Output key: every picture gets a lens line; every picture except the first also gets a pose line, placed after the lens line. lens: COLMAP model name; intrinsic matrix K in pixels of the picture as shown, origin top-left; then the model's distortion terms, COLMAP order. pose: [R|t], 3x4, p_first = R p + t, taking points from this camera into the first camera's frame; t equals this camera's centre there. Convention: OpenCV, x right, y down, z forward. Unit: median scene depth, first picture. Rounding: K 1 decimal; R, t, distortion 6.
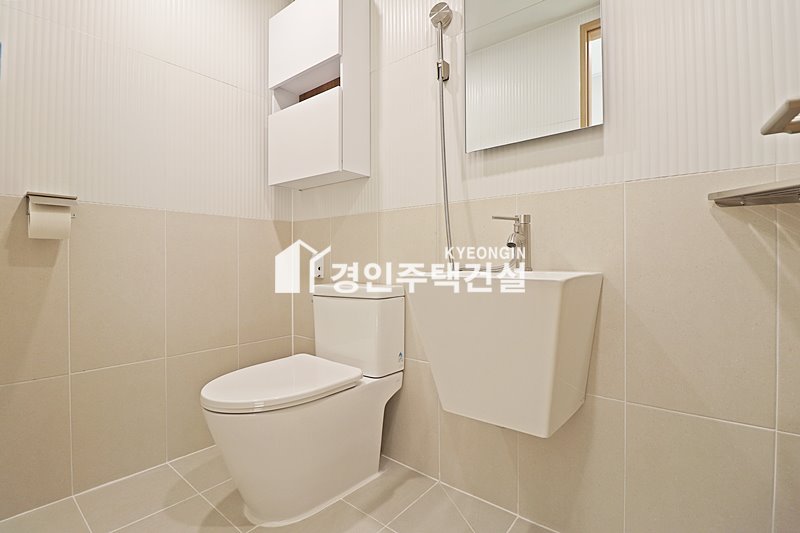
lens RADIAL K [[370.2, 0, 399.3], [0, 370.2, 261.0], [0, 0, 1]] dist [0.000301, -0.012362]
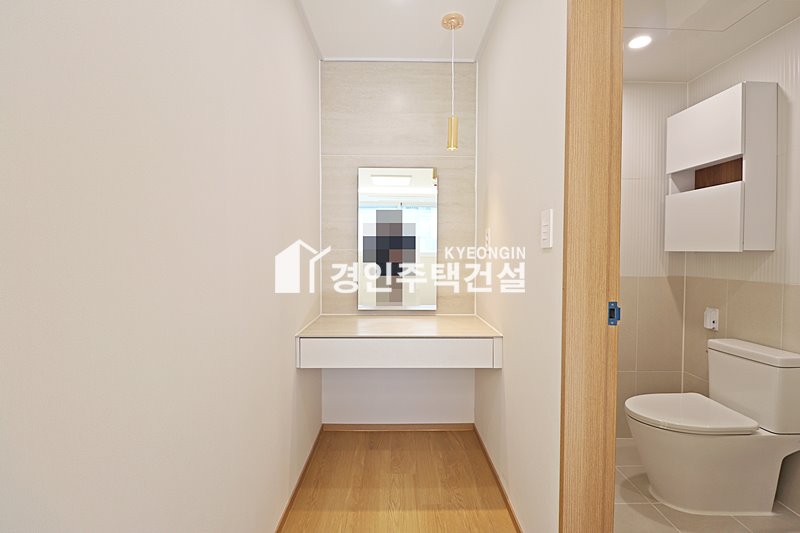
lens RADIAL K [[370.2, 0, 399.3], [0, 370.2, 261.0], [0, 0, 1]] dist [0.000301, -0.012362]
pose [[0.631429, 0.022770, -0.775099, 0.057061], [-0.003935, 0.999650, 0.026161, -0.220214], [0.775424, -0.013469, 0.631298, -0.548132]]
